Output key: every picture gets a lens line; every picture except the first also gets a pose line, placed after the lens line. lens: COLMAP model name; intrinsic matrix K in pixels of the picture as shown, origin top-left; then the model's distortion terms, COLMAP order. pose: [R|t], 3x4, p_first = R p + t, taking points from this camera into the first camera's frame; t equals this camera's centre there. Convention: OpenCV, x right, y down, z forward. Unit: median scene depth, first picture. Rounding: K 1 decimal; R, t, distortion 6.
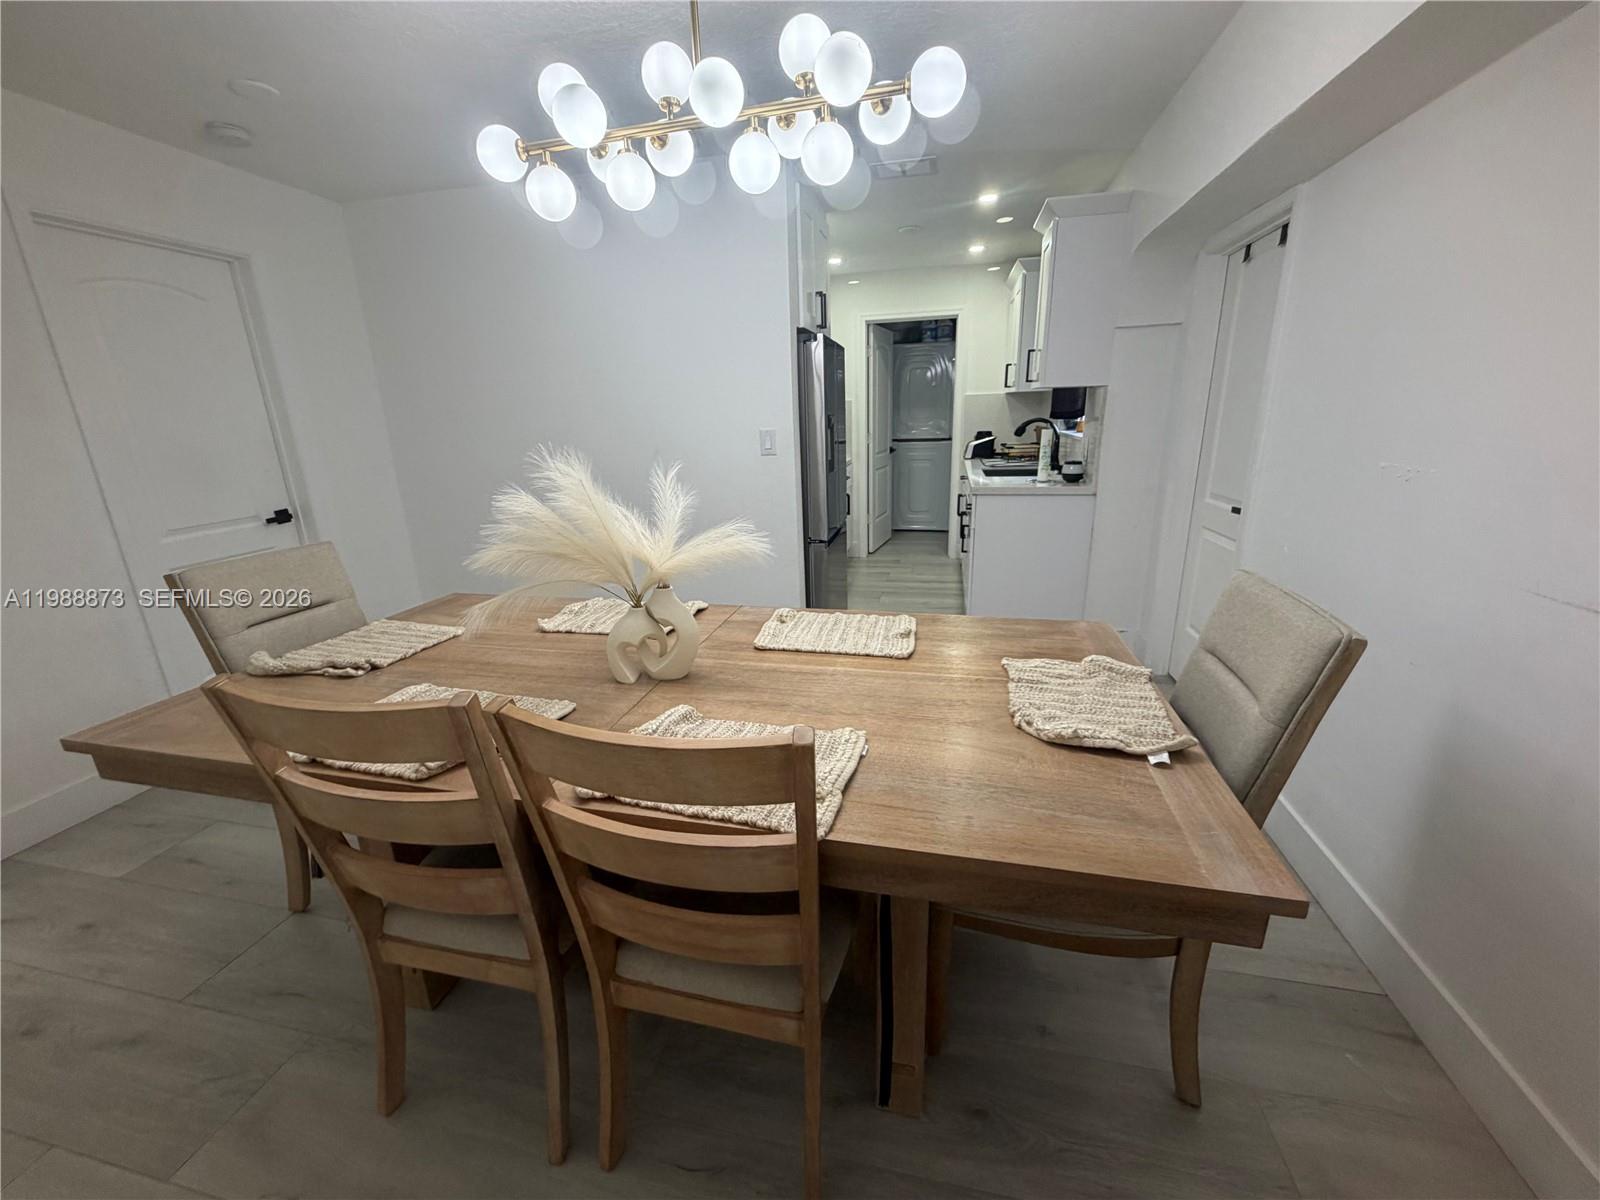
lens RADIAL K [[636.7, 0, 795.3], [0, 636.7, 598.1], [0, 0, 1]] dist [-0.001304, 0.000027]
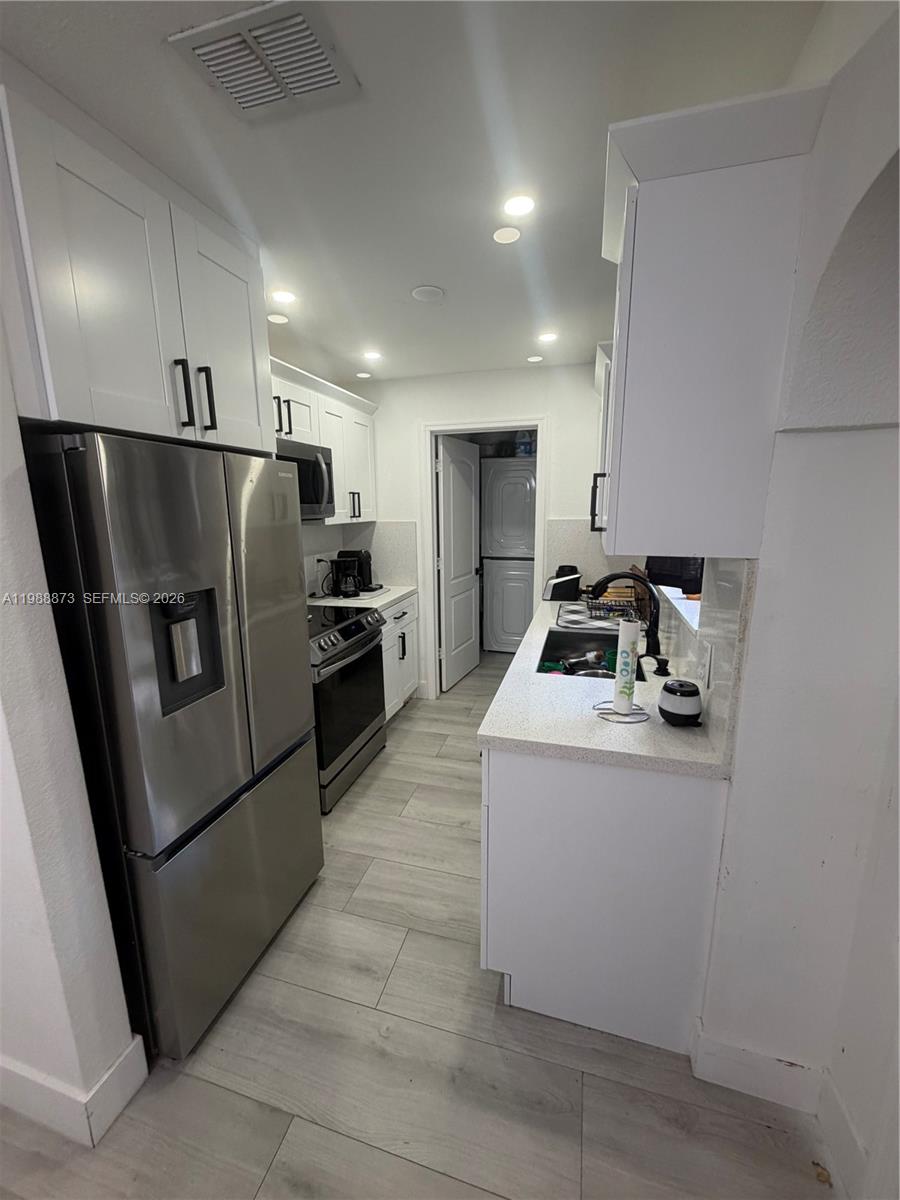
lens RADIAL K [[477.5, 0, 449.4], [0, 477.5, 597.4], [0, 0, 1]] dist [-0.001304, 0.000027]
pose [[0.998422, 0.031064, -0.046792, 0.177593], [-0.035270, 0.995142, -0.091915, -0.162982], [0.043710, 0.093420, 0.994667, 0.402172]]
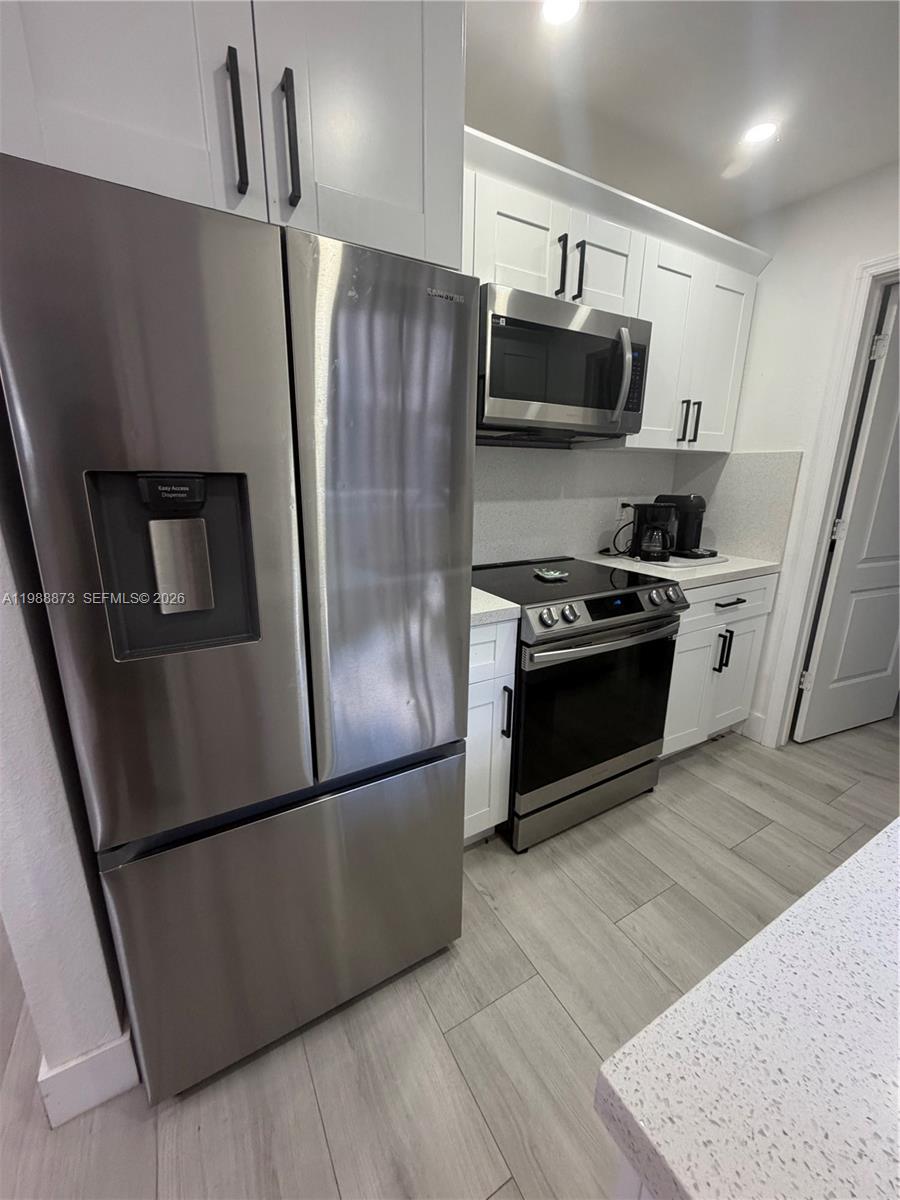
lens RADIAL K [[477.5, 0, 449.4], [0, 477.5, 597.4], [0, 0, 1]] dist [-0.001304, 0.000027]
pose [[0.681271, 0.228029, -0.695610, 0.198597], [-0.238159, 0.967592, 0.083938, -0.177268], [0.692207, 0.108481, 0.713499, 0.592473]]
